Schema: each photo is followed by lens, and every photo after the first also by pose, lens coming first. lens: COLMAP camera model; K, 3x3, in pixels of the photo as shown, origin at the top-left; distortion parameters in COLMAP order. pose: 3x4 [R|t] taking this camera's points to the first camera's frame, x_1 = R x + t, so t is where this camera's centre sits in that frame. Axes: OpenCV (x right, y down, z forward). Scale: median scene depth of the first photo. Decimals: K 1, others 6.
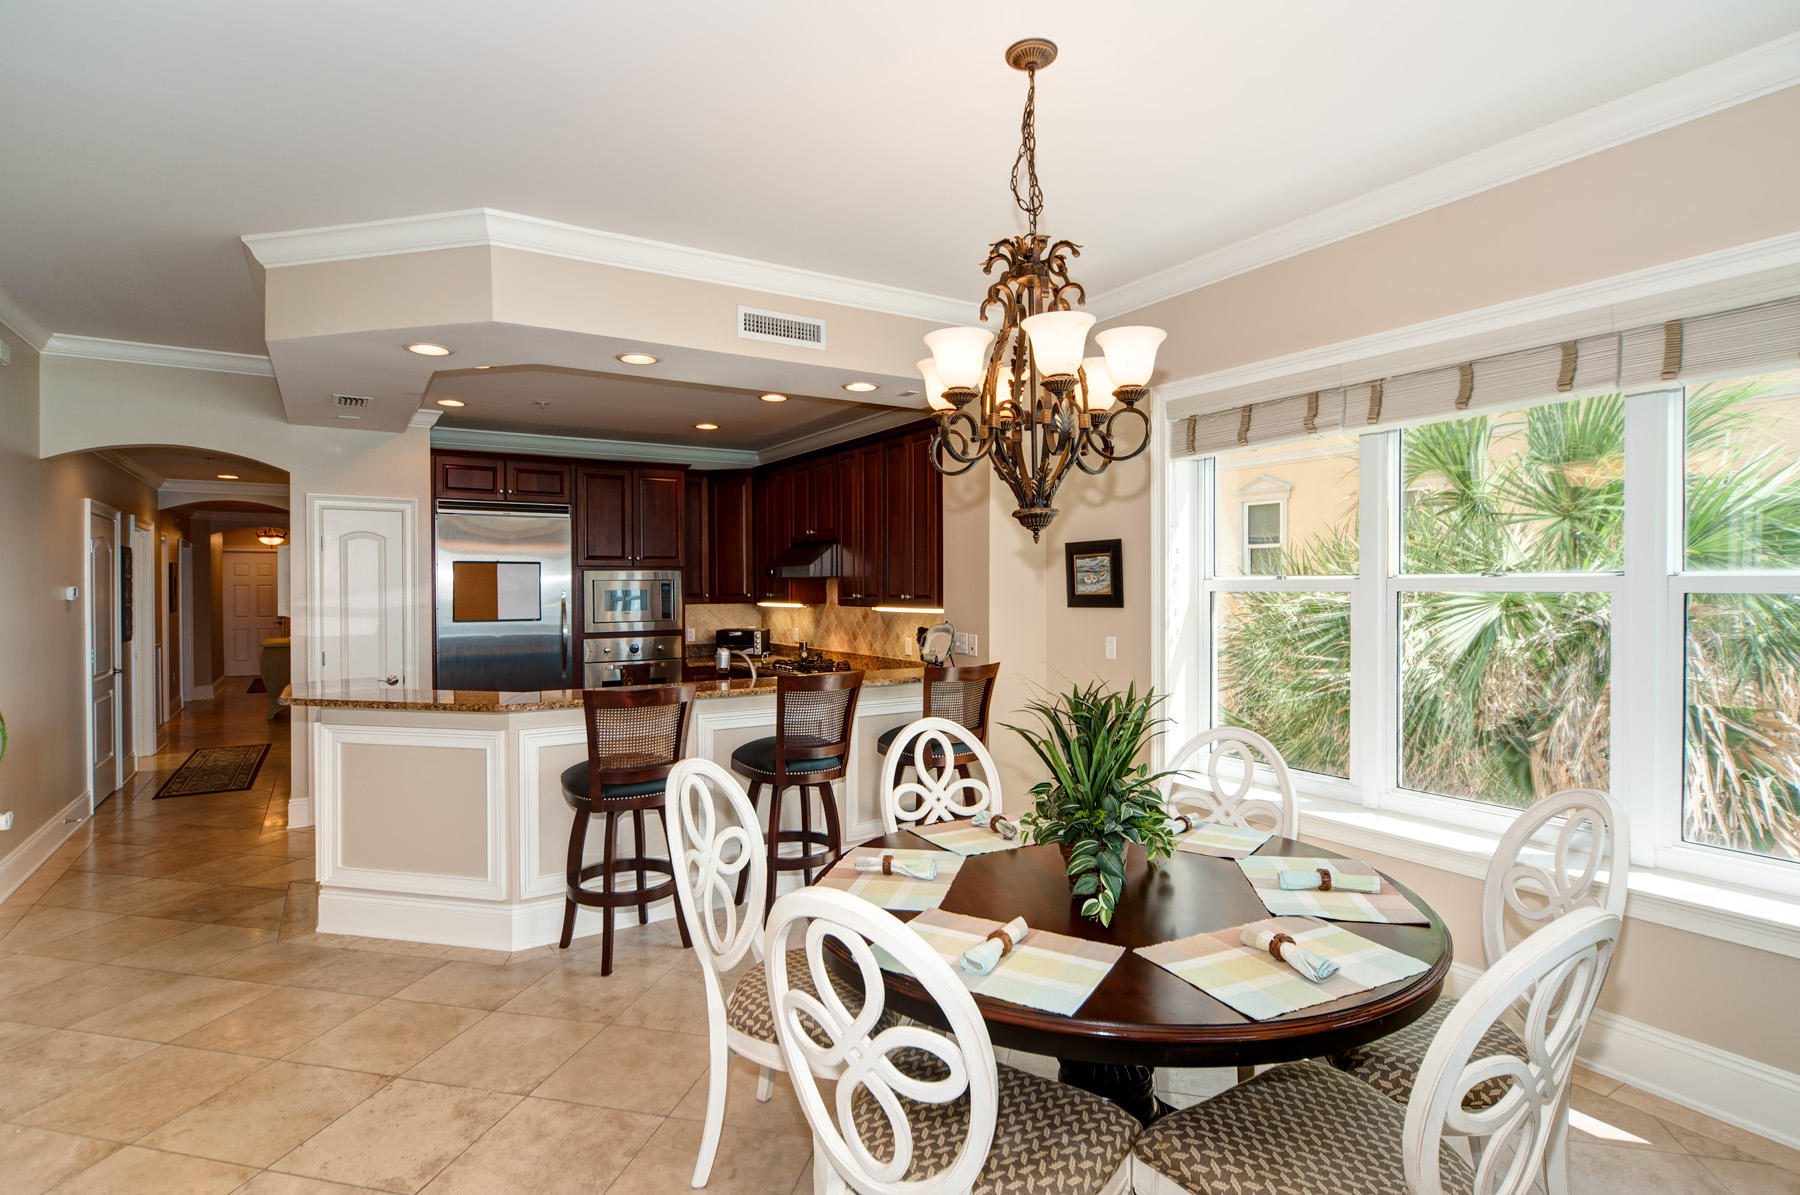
lens RADIAL K [[915.6, 0, 861.5], [0, 915.6, 595.5], [0, 0, 1]] dist [-0.001432, -0.000538]
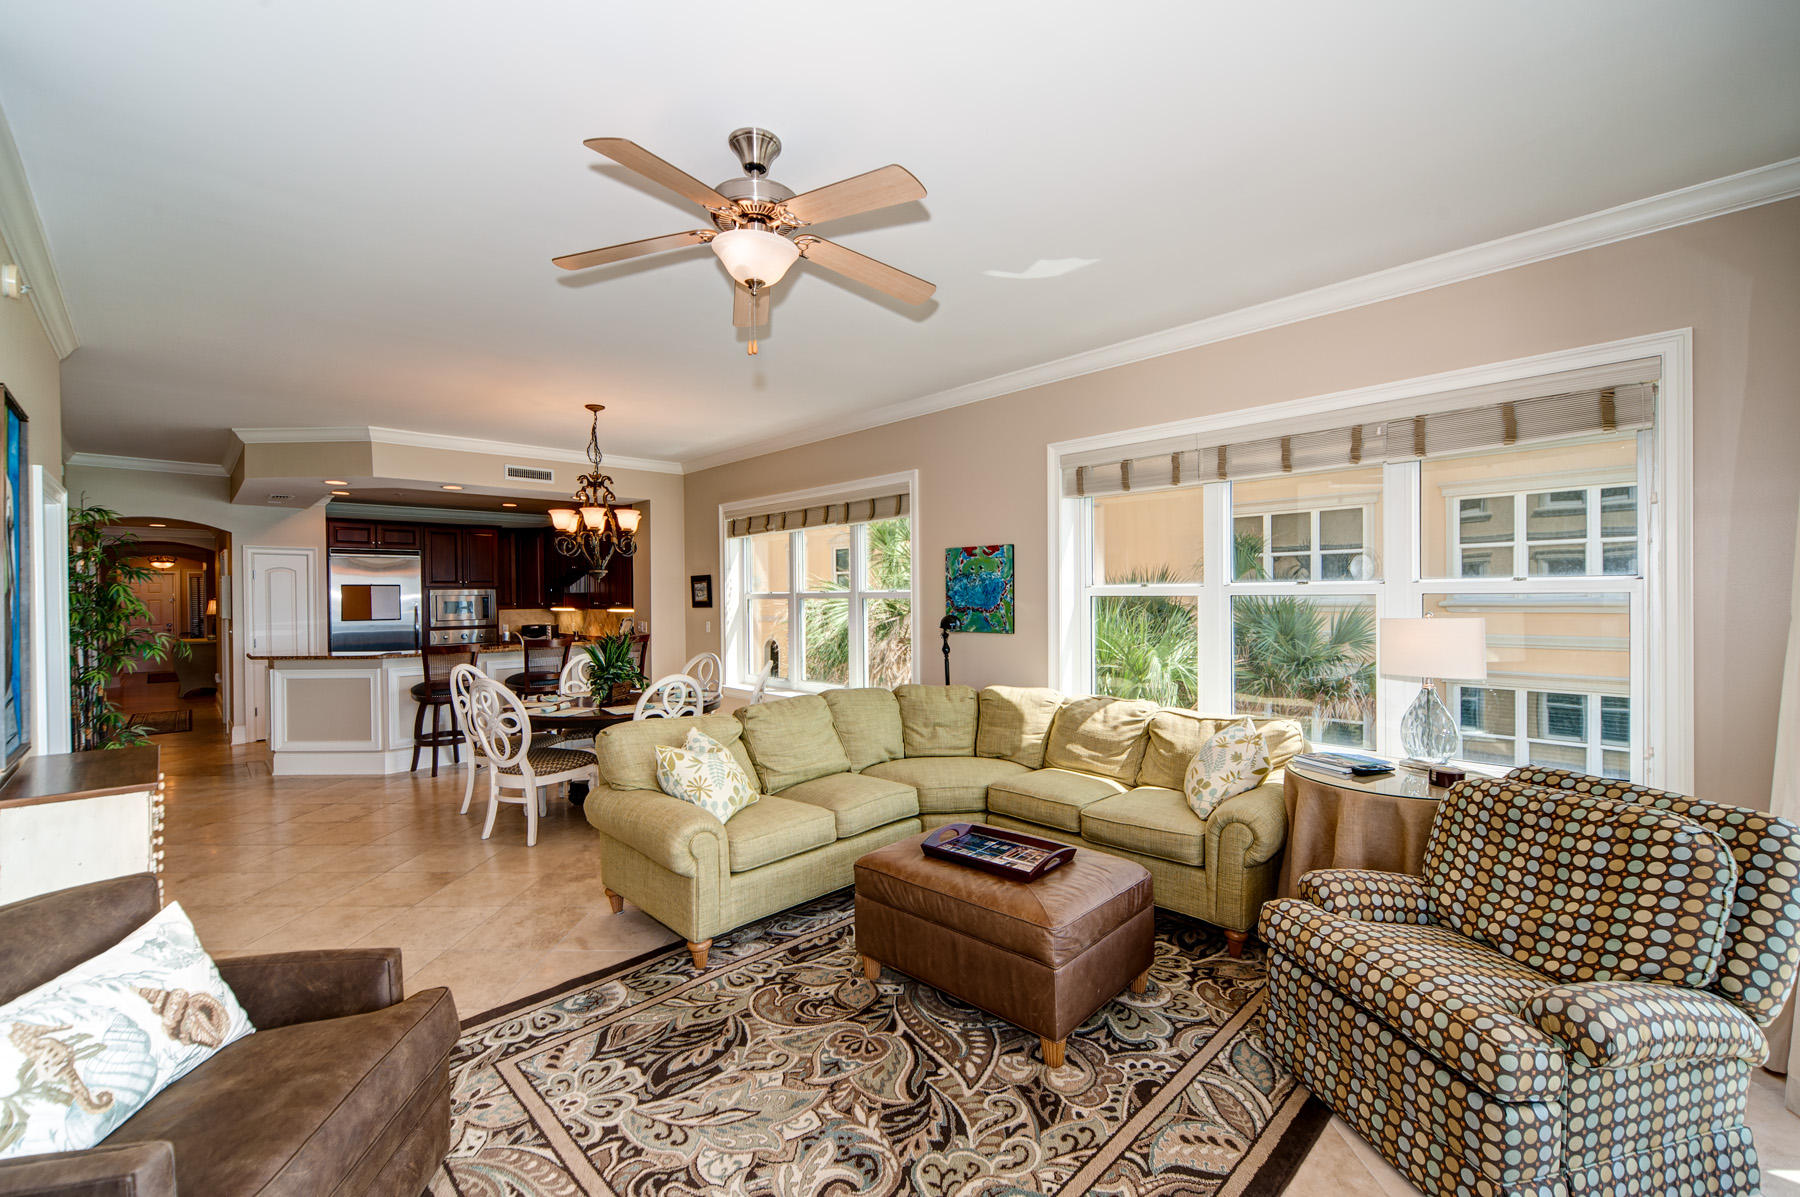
lens RADIAL K [[749.9, 0, 900.0], [0, 749.9, 598.5], [0, 0, 1]] dist [-0.017102, -0.000038]
pose [[0.968490, -0.009302, 0.248878, 0.213178], [0.010617, 0.999936, -0.003942, 0.003186], [-0.248825, 0.006460, 0.968527, -0.593733]]
